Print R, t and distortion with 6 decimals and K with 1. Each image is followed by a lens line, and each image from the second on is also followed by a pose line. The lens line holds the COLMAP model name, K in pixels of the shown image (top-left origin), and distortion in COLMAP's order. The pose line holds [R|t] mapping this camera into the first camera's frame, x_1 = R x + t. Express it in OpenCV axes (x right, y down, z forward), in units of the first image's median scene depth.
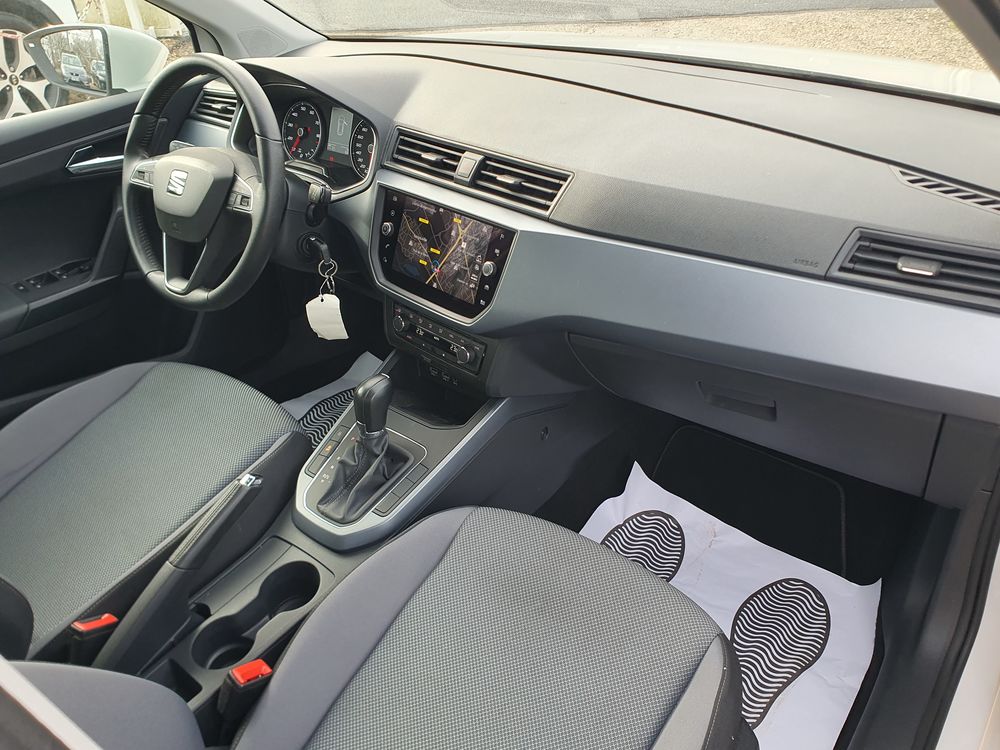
lens RADIAL K [[738.1, 0, 500.0], [0, 738.1, 375.0], [0, 0, 1]] dist [0.084913, -0.084214]
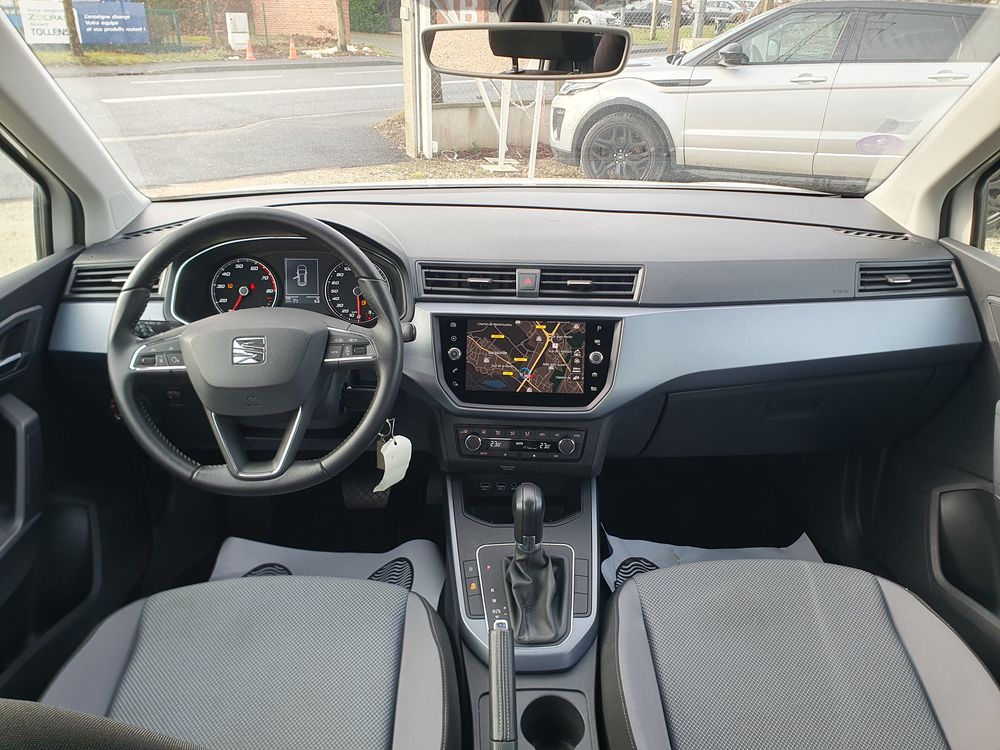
lens RADIAL K [[738.1, 0, 500.0], [0, 738.1, 375.0], [0, 0, 1]] dist [0.084913, -0.084214]
pose [[0.772415, -0.217964, 0.596546, -0.746759], [0.326348, 0.941995, -0.078376, -0.072376], [-0.544860, 0.255220, 0.798743, 0.171612]]
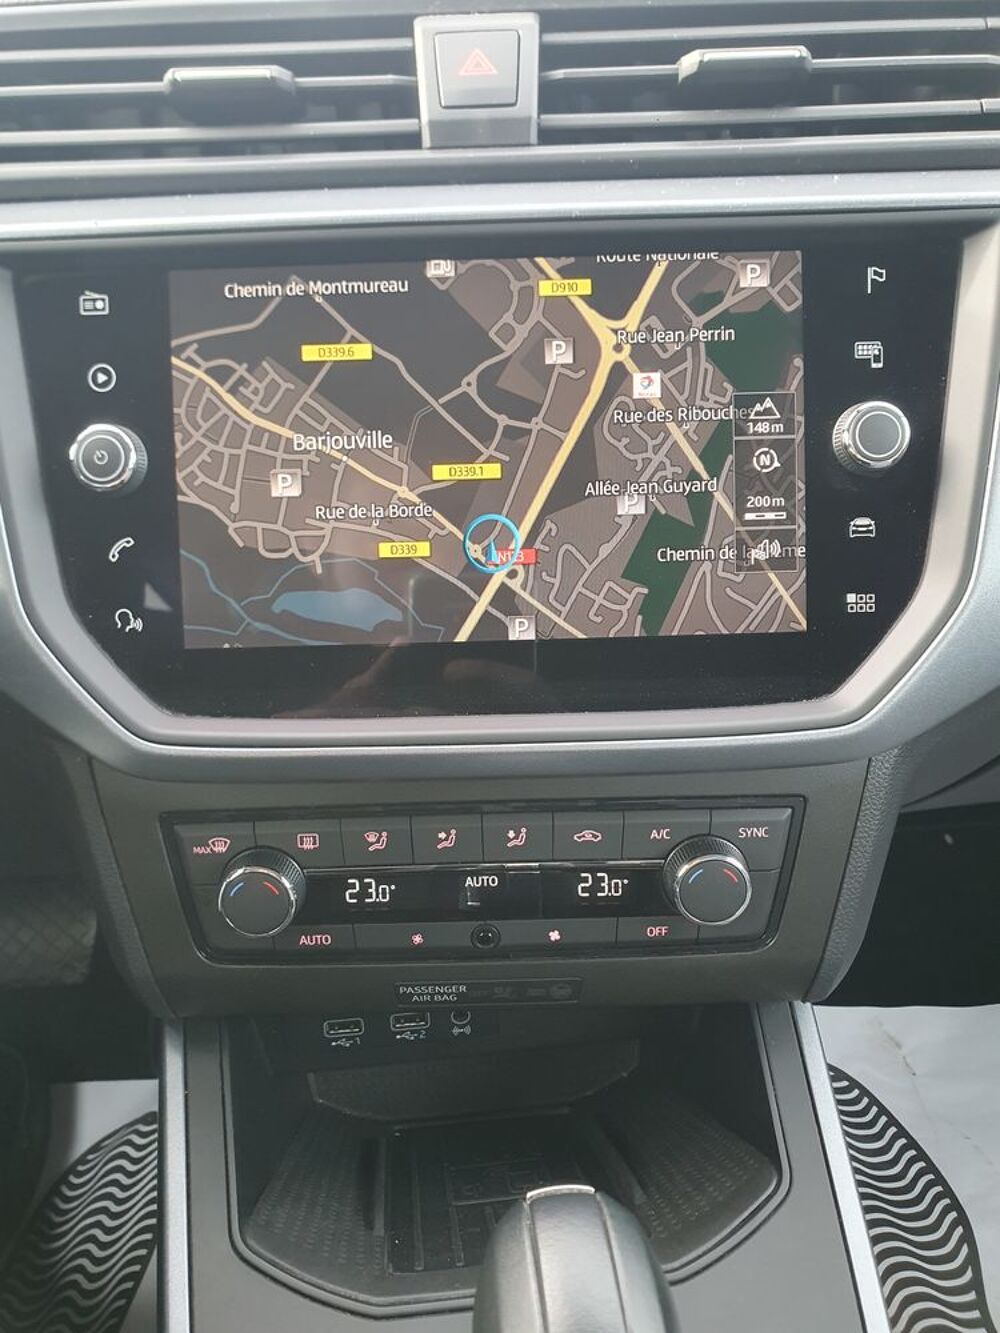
lens RADIAL K [[983.9, 0, 493.8], [0, 983.9, 636.5], [0, 0, 1]] dist [0.084913, -0.084214]
pose [[0.709952, -0.289489, 0.642000, -0.267045], [0.385212, 0.922775, -0.009889, -0.119830], [-0.589559, 0.254327, 0.766641, 0.797453]]
